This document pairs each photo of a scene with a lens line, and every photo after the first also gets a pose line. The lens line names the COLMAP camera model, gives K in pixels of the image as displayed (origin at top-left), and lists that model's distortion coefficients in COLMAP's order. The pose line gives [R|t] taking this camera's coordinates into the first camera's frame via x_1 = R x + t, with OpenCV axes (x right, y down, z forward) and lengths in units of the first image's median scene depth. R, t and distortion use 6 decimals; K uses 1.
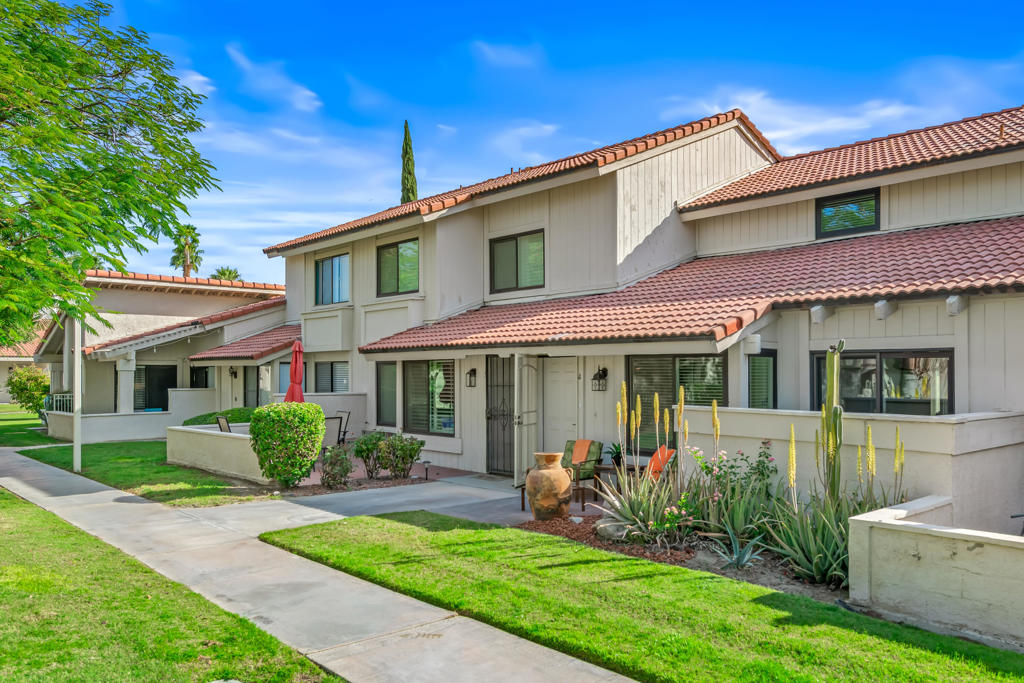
lens RADIAL K [[704.8, 0, 512.9], [0, 704.8, 348.2], [0, 0, 1]] dist [0.024256, 0.004239]
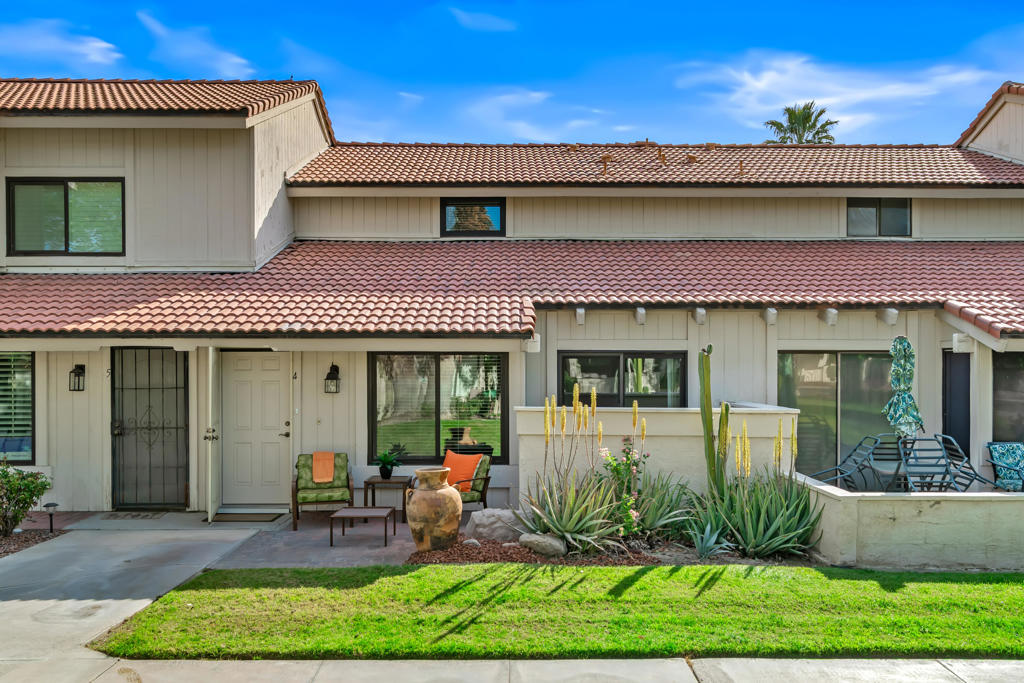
lens RADIAL K [[769.6, 0, 512.5], [0, 769.6, 342.4], [0, 0, 1]] dist [0.023711, -0.009121]
pose [[0.720868, 0.021904, 0.692726, -0.536705], [-0.024514, 0.999681, -0.006101, 0.000847], [-0.692639, -0.012584, 0.721175, 0.283589]]
